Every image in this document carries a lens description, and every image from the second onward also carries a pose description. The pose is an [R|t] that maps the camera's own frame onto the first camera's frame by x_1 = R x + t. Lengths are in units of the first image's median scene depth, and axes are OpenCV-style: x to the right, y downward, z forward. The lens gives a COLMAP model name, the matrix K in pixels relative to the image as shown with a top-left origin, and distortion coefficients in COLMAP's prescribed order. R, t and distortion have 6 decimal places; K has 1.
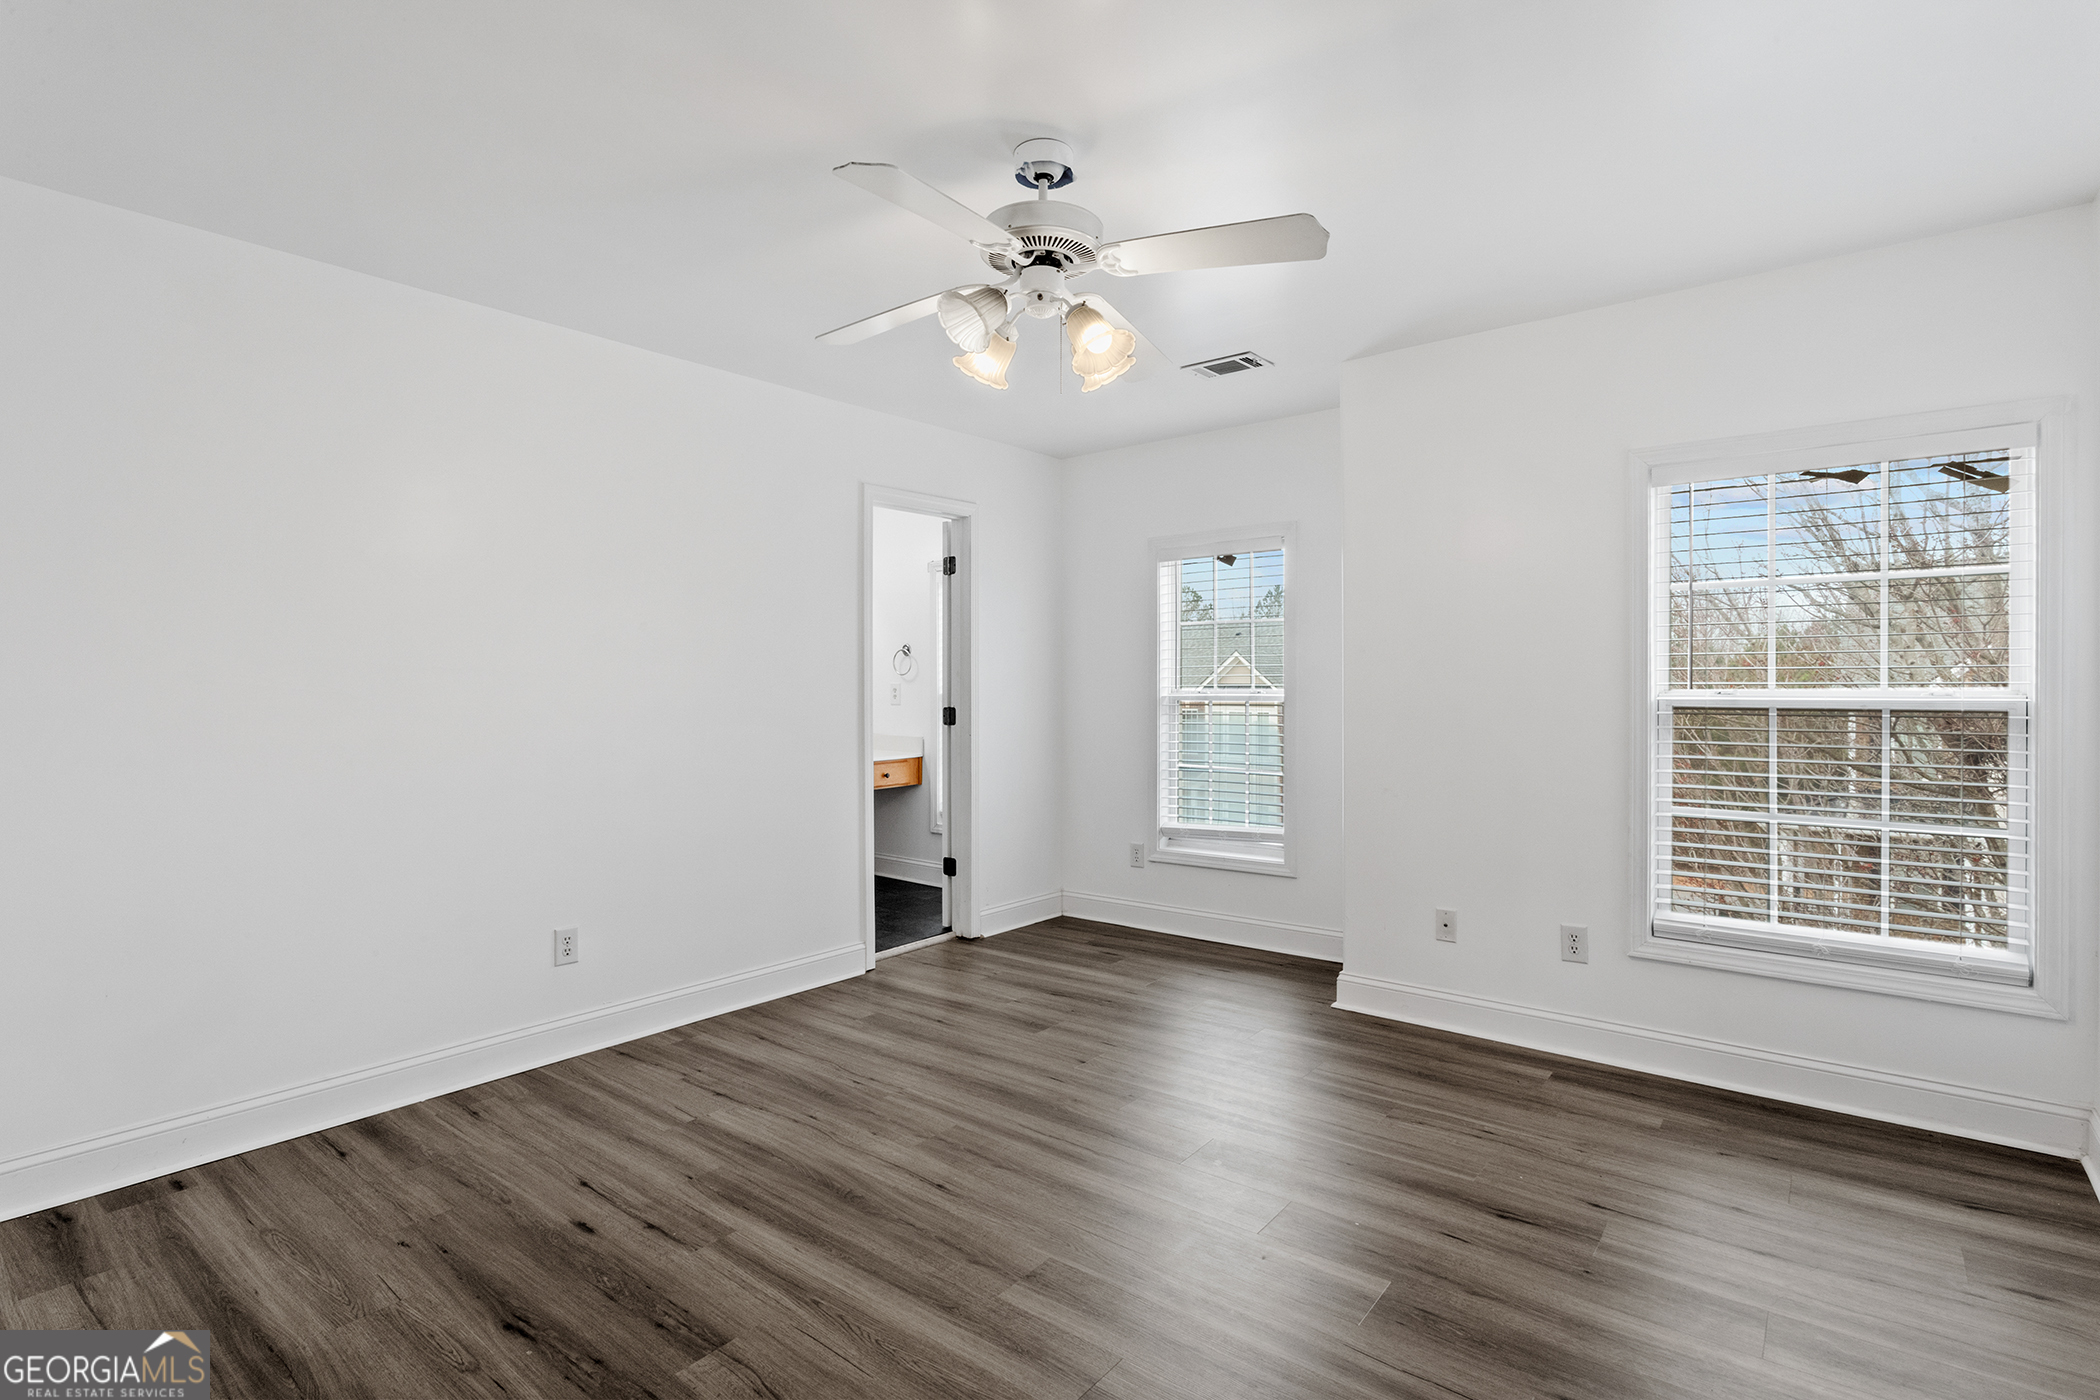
lens RADIAL K [[1002.4, 0, 1042.4], [0, 1002.4, 689.8], [0, 0, 1]] dist [-0.020356, 0.008951]
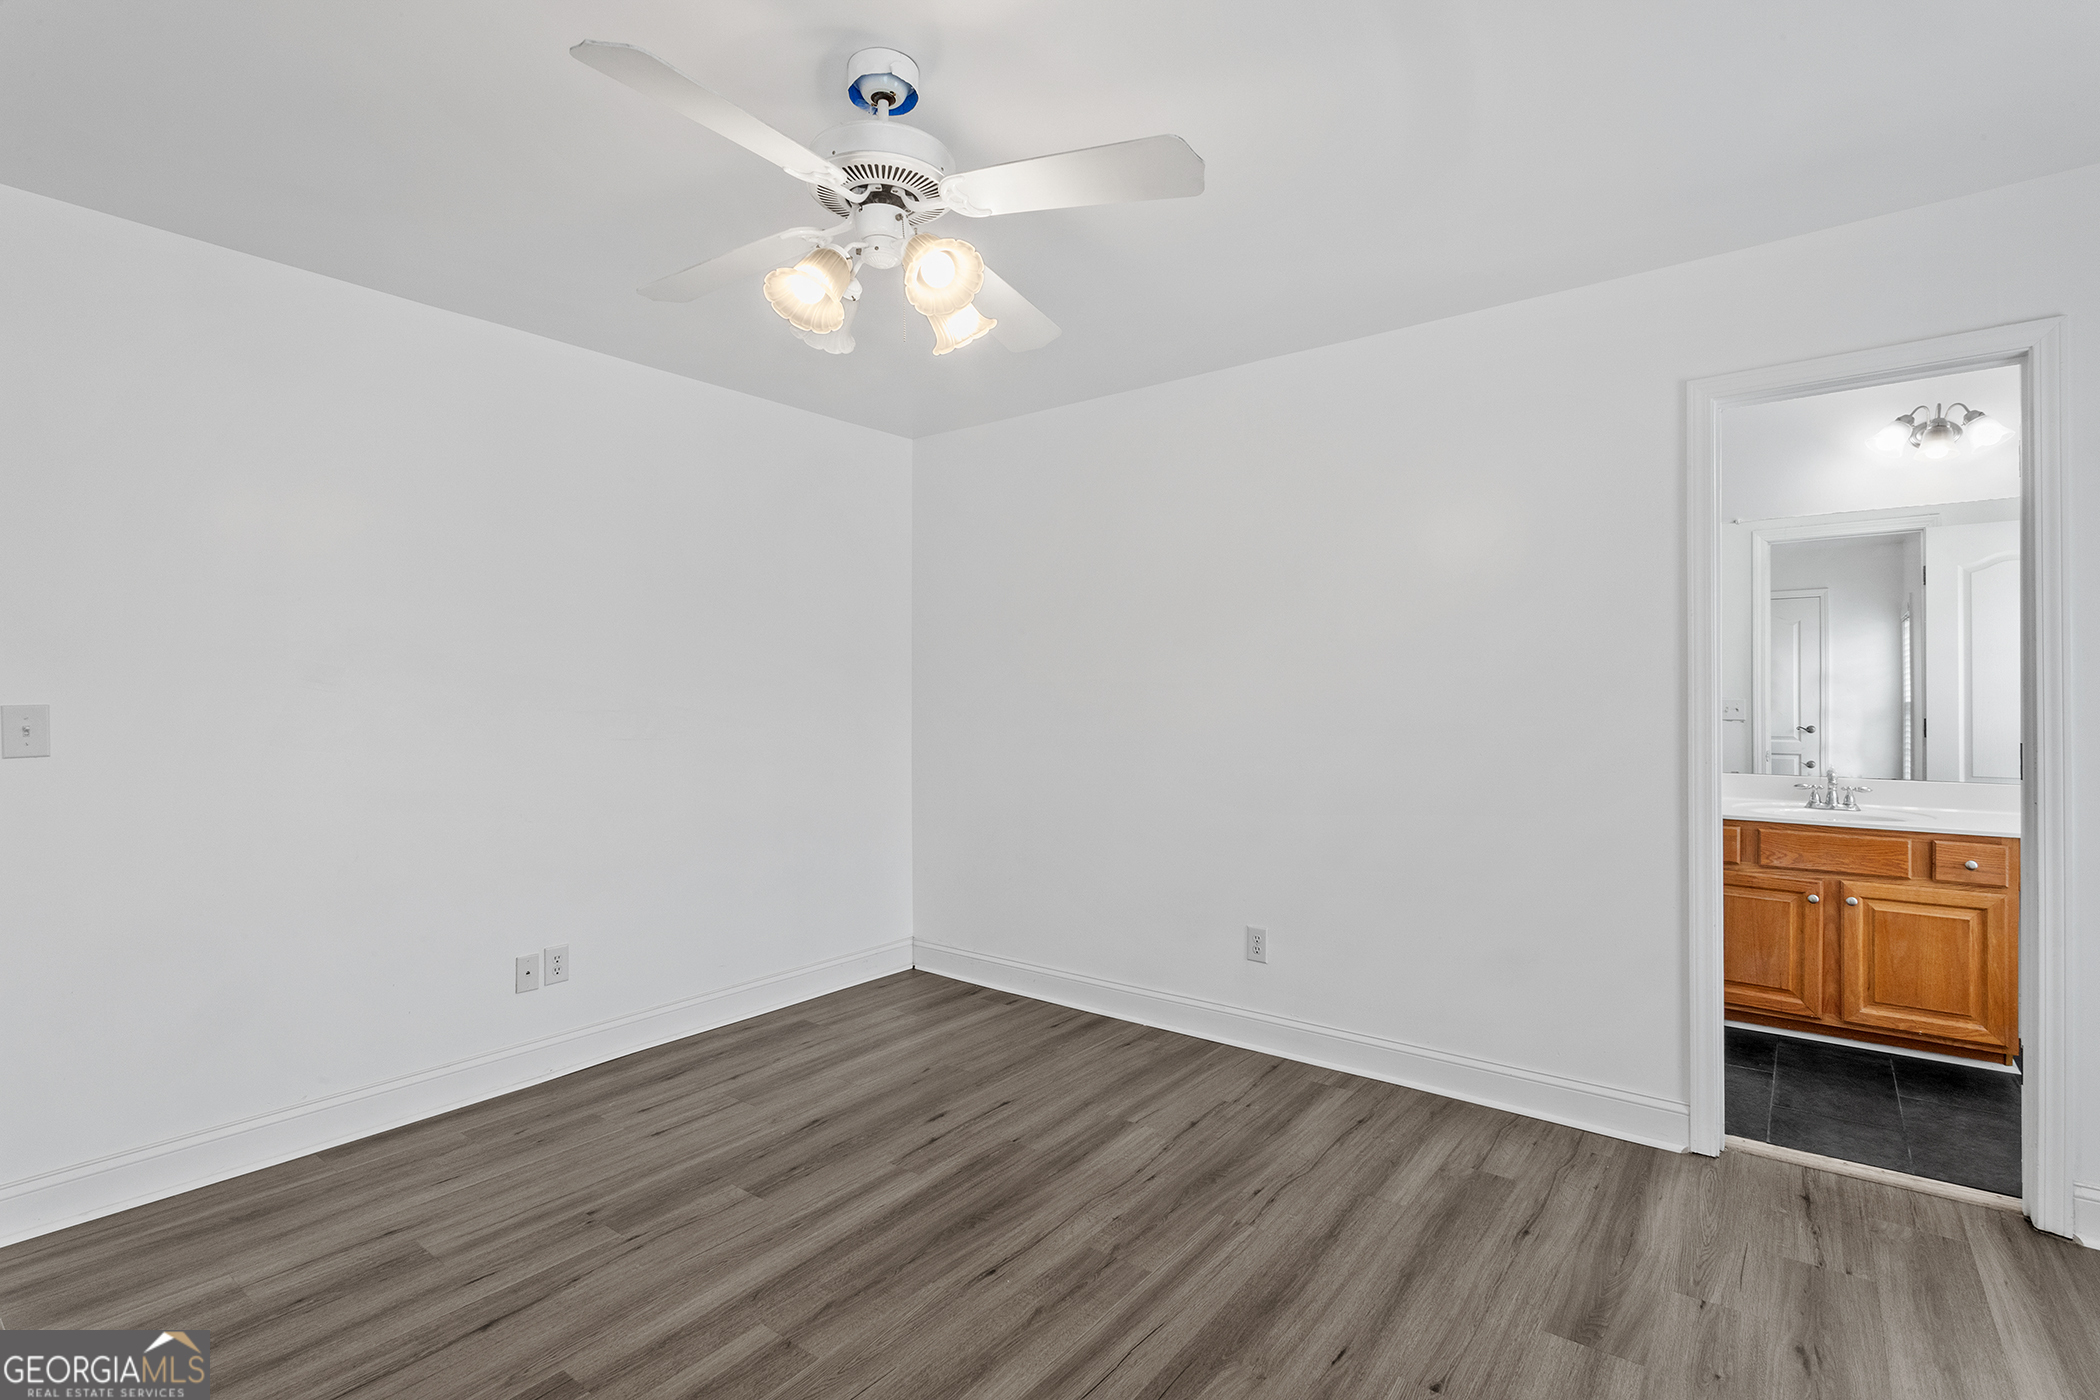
lens RADIAL K [[991.0, 0, 1049.3], [0, 991.0, 684.6], [0, 0, 1]] dist [-0.000170, 0.000165]
pose [[0.025999, -0.005782, -0.999645, 0.660528], [-0.001740, 0.999981, -0.005829, -0.012208], [0.999660, 0.001891, 0.025988, 0.877833]]
